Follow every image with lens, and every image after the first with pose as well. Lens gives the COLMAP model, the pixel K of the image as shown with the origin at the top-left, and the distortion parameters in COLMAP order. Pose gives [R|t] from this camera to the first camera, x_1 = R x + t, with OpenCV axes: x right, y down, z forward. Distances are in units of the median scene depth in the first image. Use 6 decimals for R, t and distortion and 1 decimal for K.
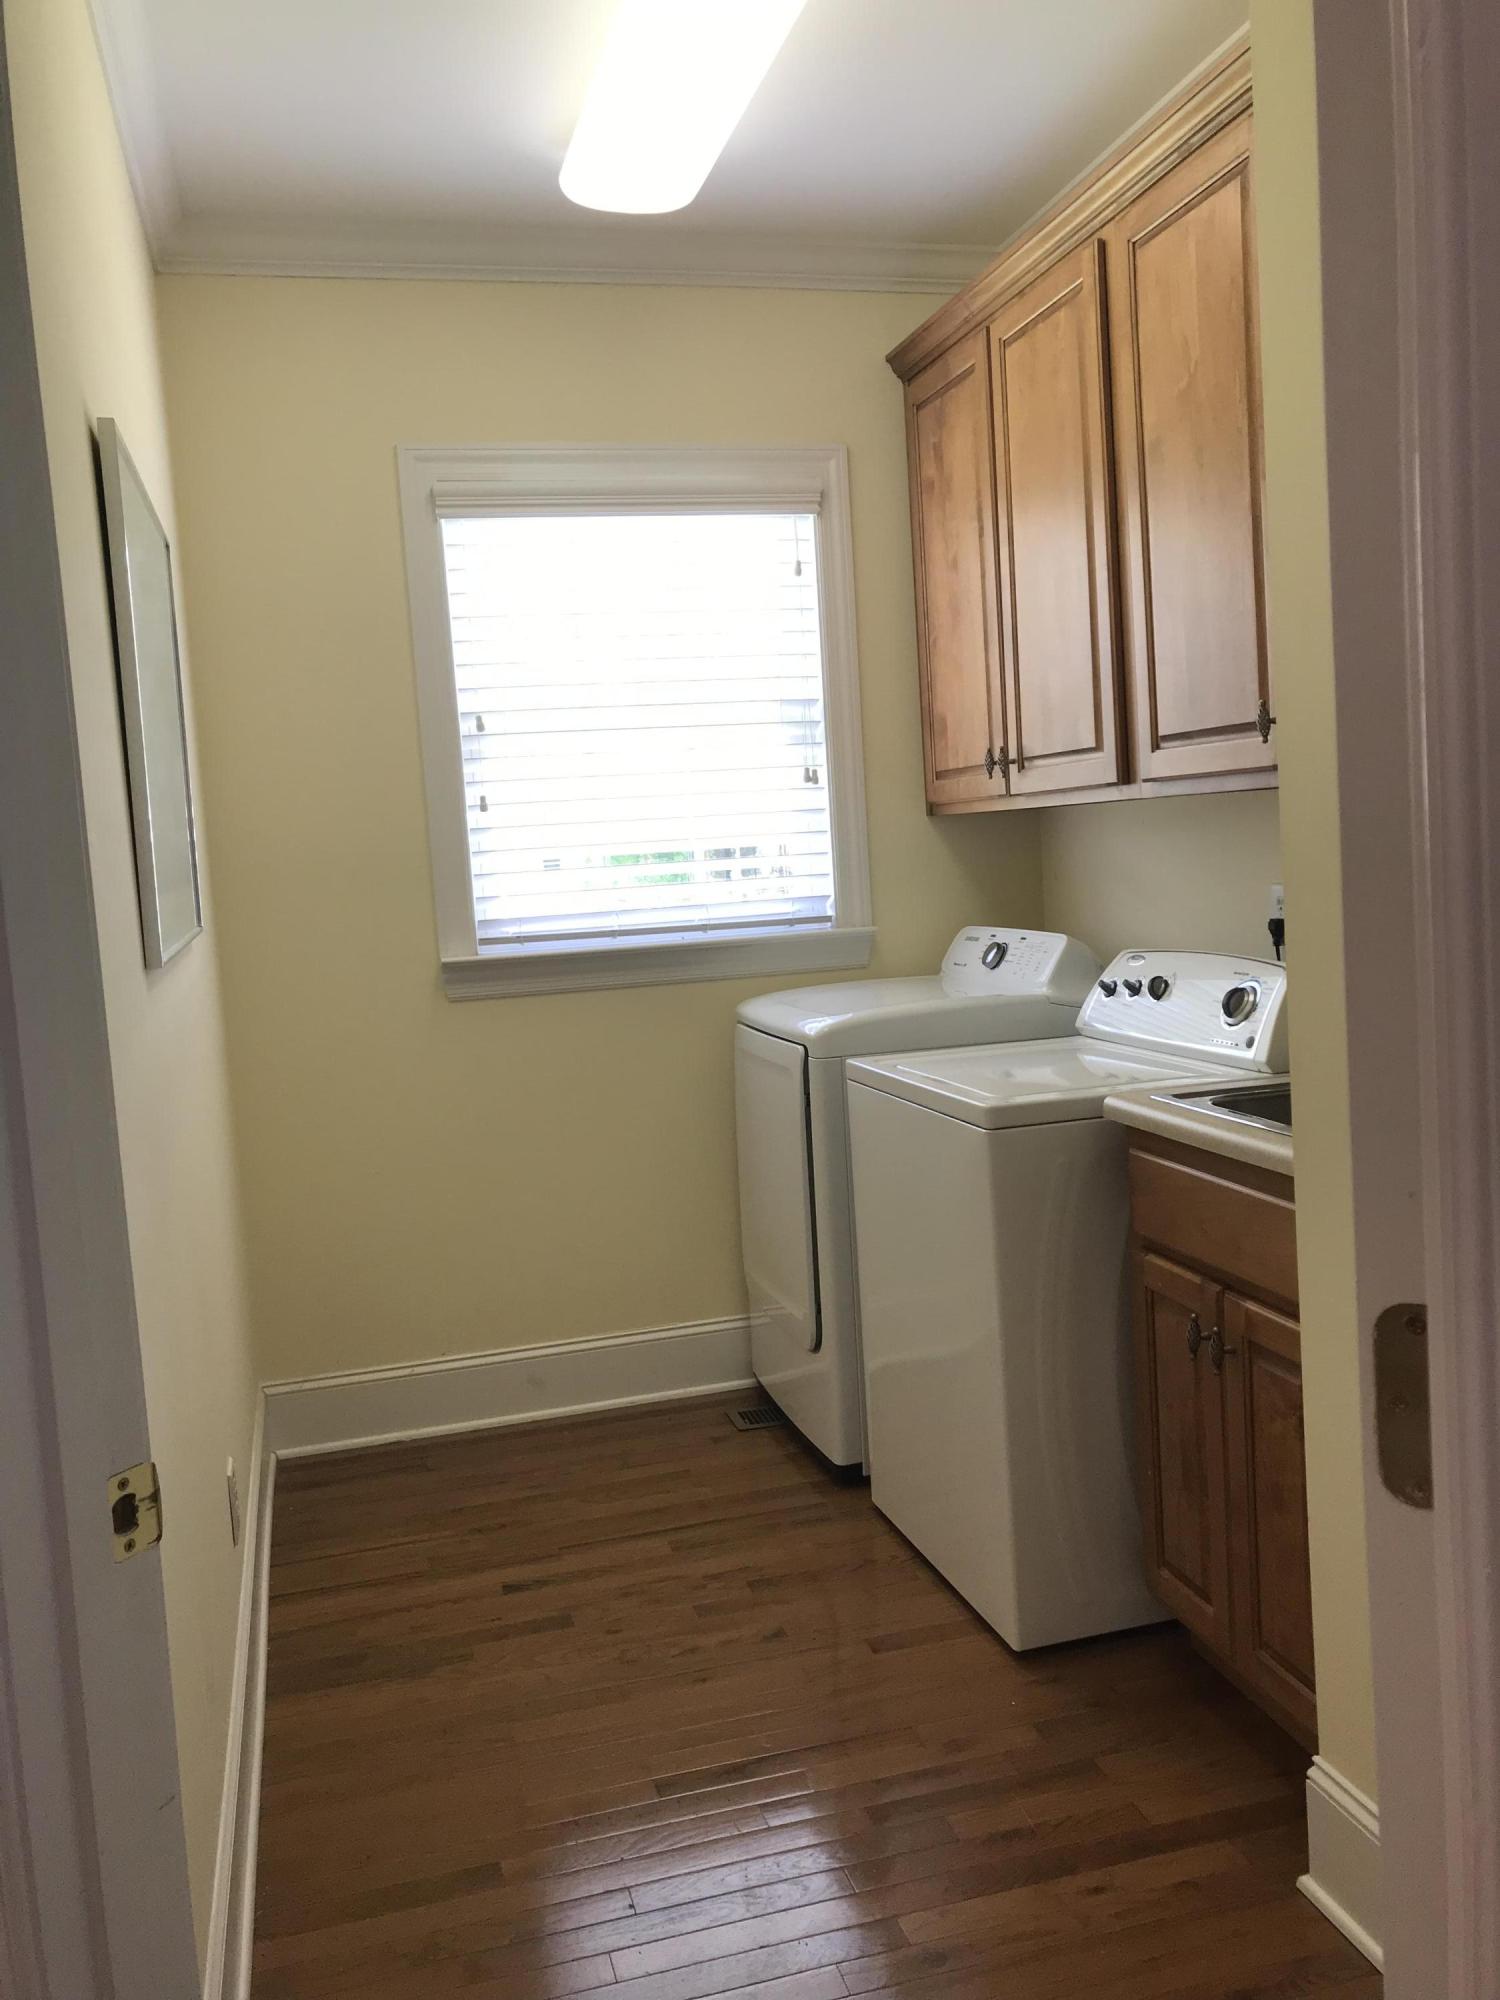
lens RADIAL K [[1624.1, 0, 750.0], [0, 1624.1, 1000.0], [0, 0, 1]] dist [0.117998, -0.278968]
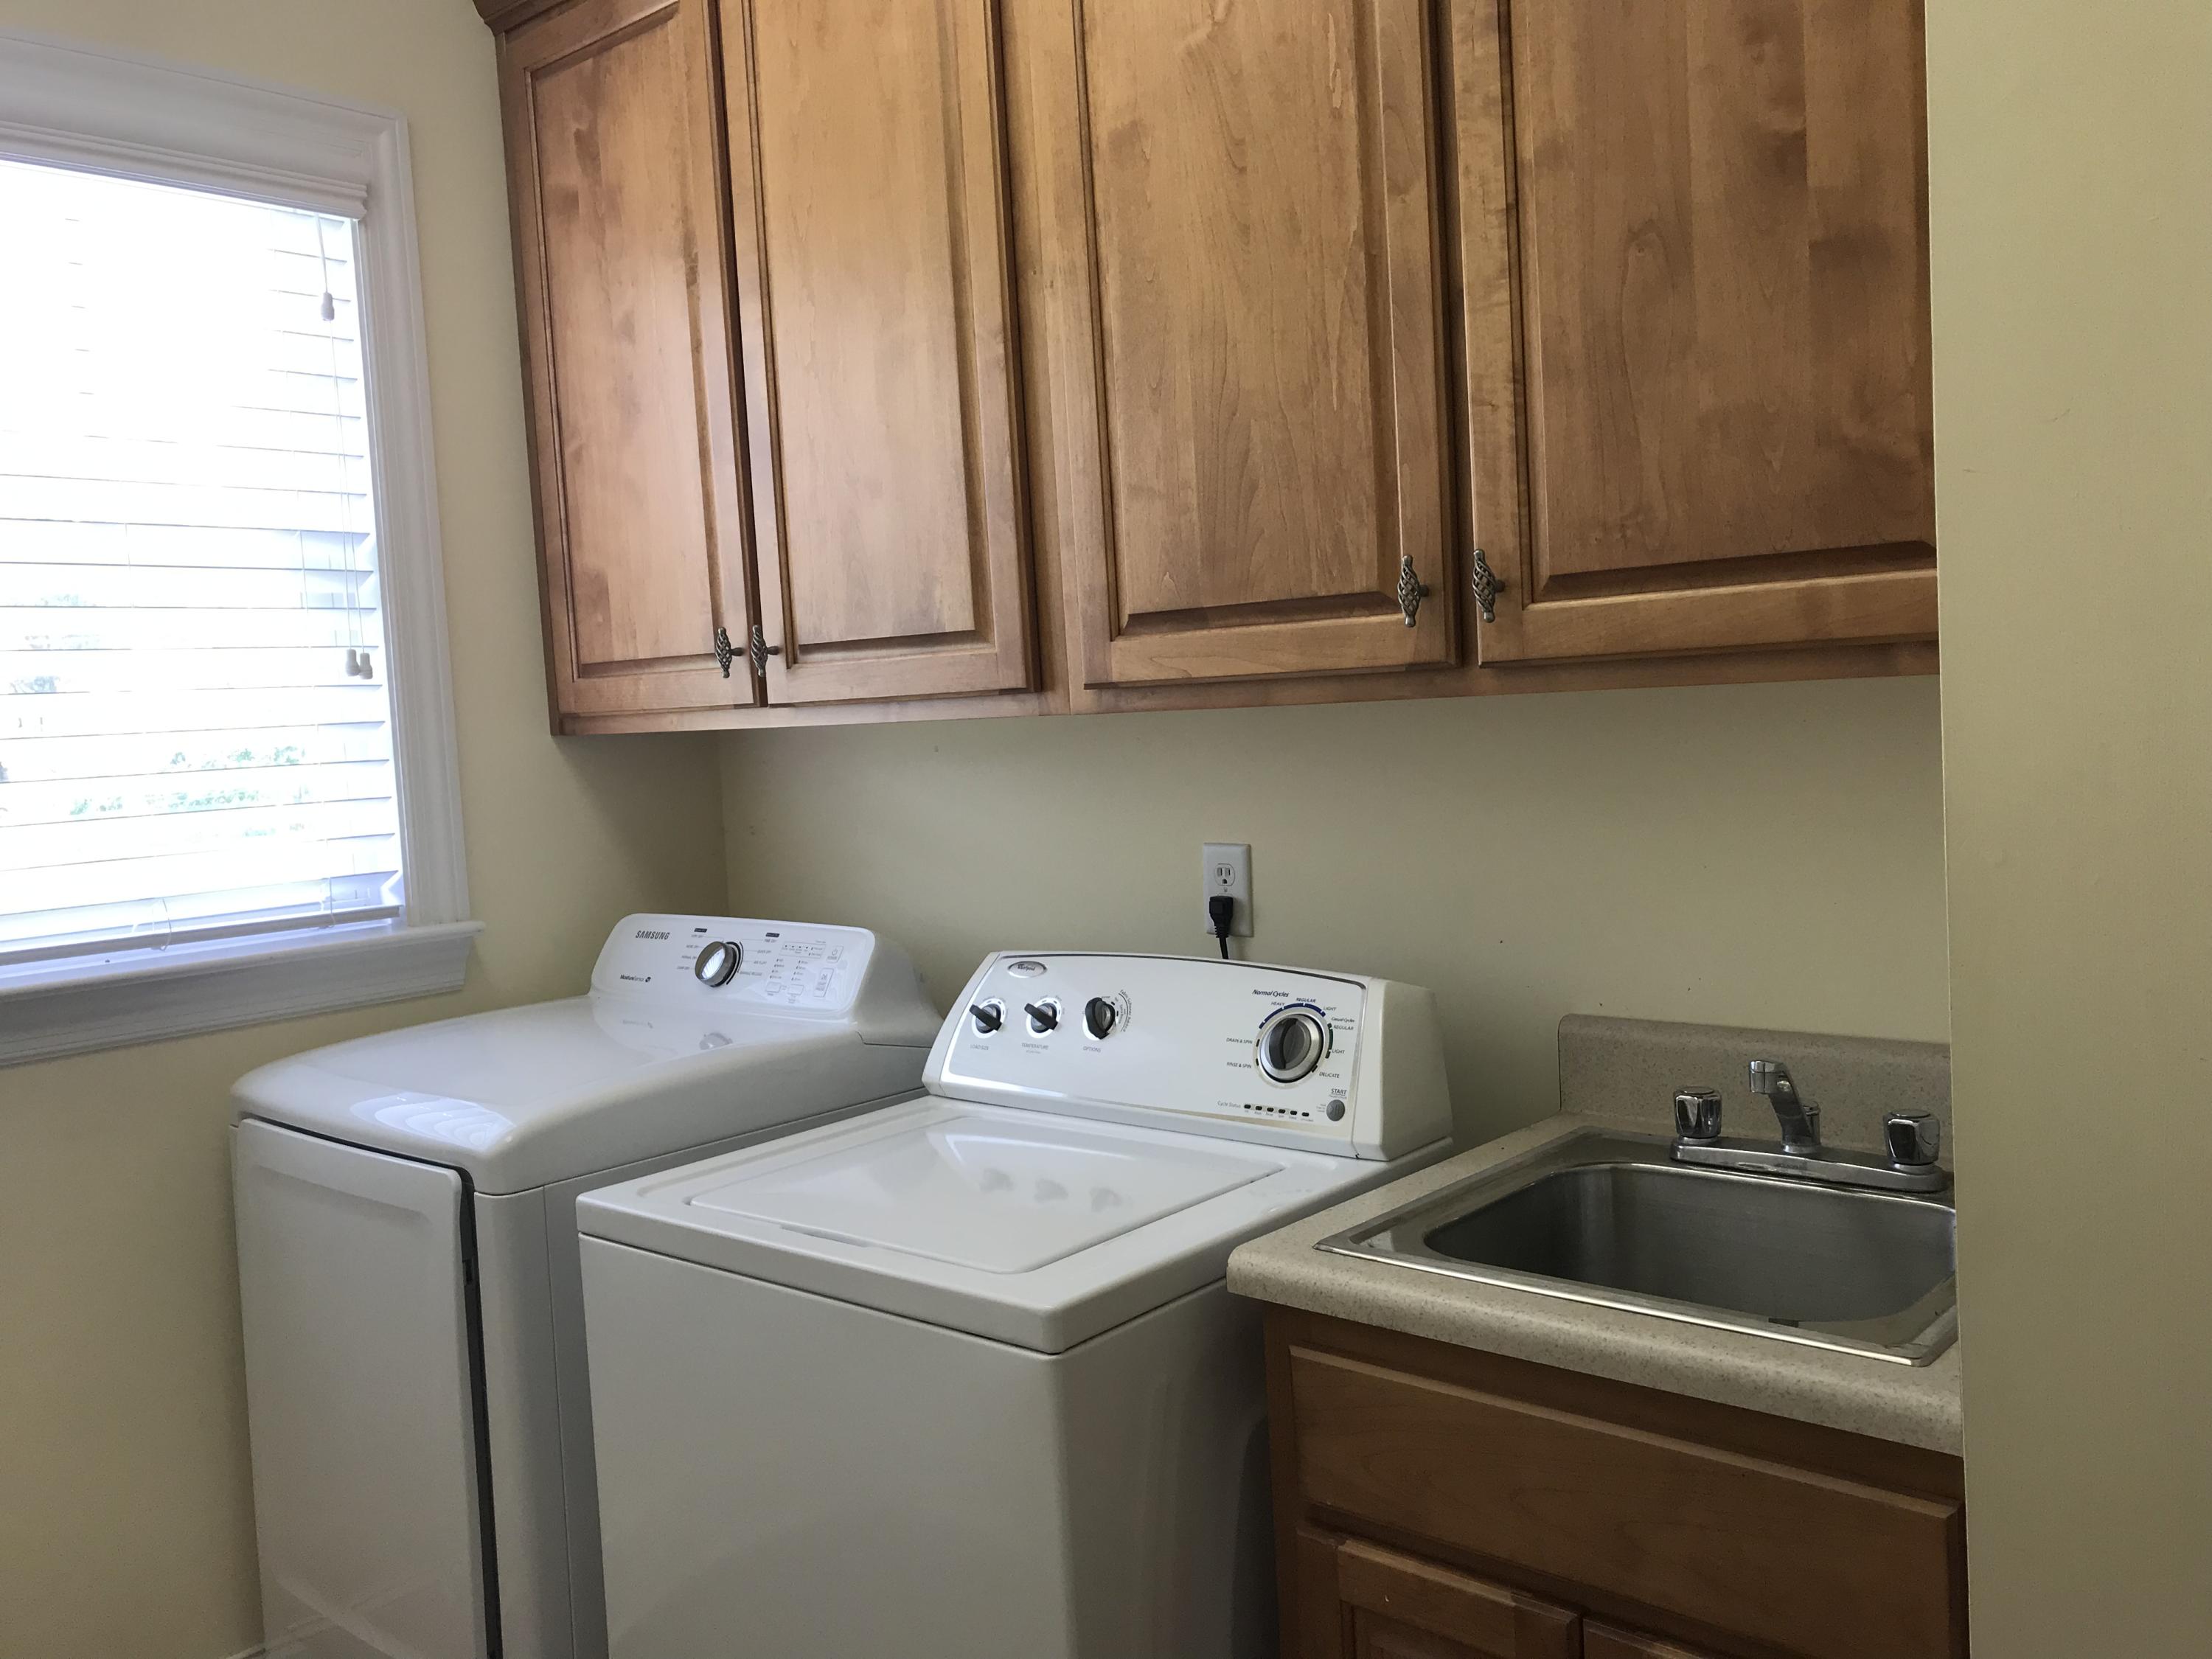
lens RADIAL K [[1792.8, 0, 1104.7], [0, 1792.8, 820.0], [0, 0, 1]] dist [0.010256, -0.000371]
pose [[0.831759, -0.017928, 0.554847, -0.102574], [0.054605, 0.997274, -0.049633, -0.040255], [-0.552444, 0.071580, 0.830471, 0.359292]]
